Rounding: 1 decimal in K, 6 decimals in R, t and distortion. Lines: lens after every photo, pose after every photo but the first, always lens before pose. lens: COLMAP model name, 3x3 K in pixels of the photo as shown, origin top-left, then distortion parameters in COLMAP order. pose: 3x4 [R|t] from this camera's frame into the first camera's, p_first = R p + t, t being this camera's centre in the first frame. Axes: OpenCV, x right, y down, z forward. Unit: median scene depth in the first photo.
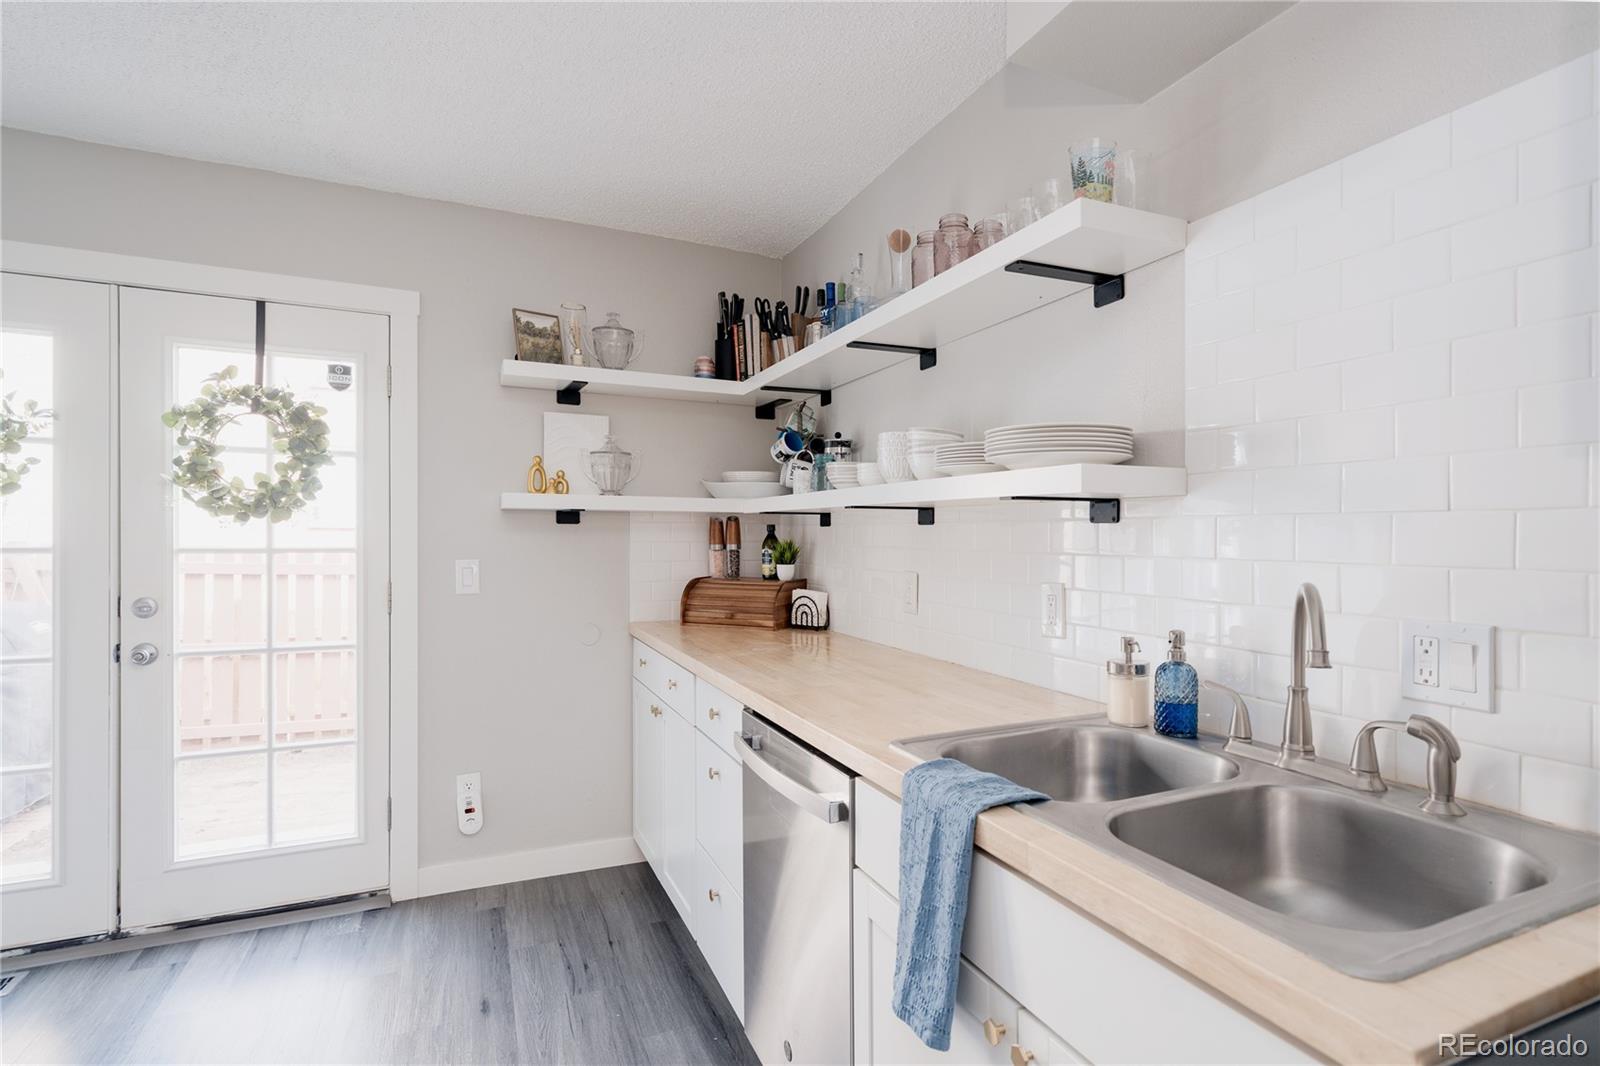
lens RADIAL K [[823.1, 0, 868.1], [0, 823.1, 535.7], [0, 0, 1]] dist [-0.001958, -0.000241]
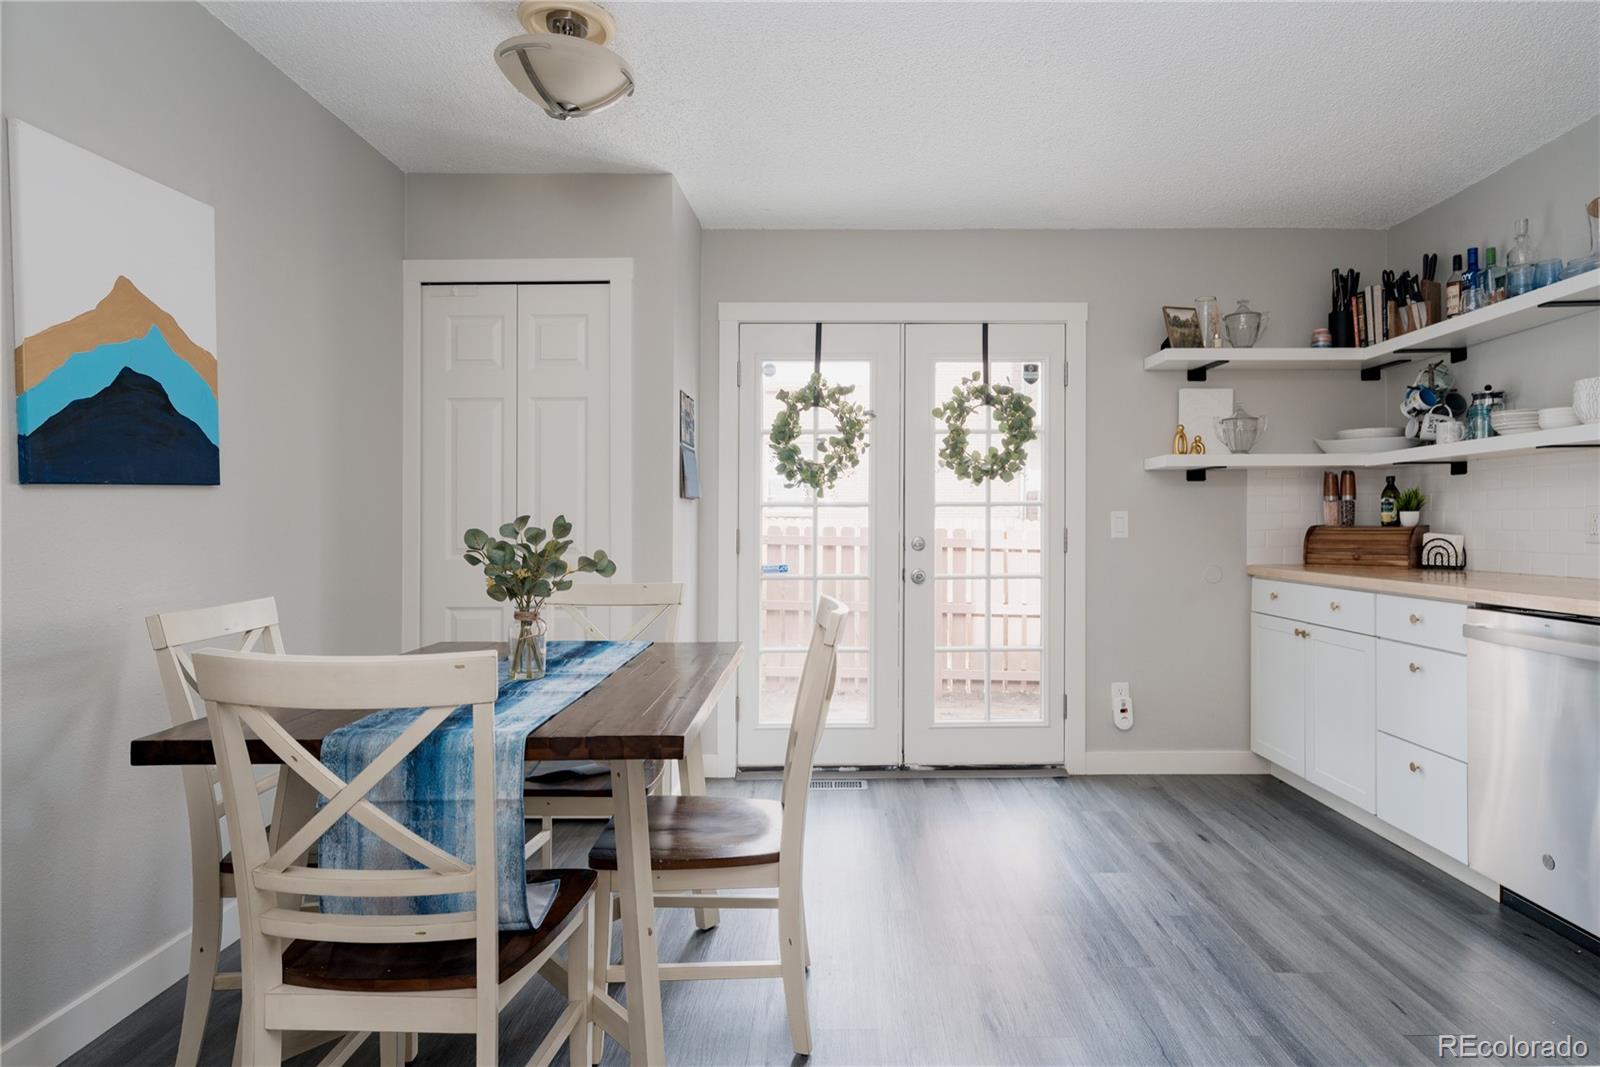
lens RADIAL K [[910.9, 0, 822.2], [0, 910.9, 537.9], [0, 0, 1]] dist [0.002182, -0.000177]
pose [[0.898806, -0.007866, -0.438276, -0.302737], [0.010888, 0.999931, 0.004381, 0.062576], [0.438212, -0.008710, 0.898830, -0.477052]]
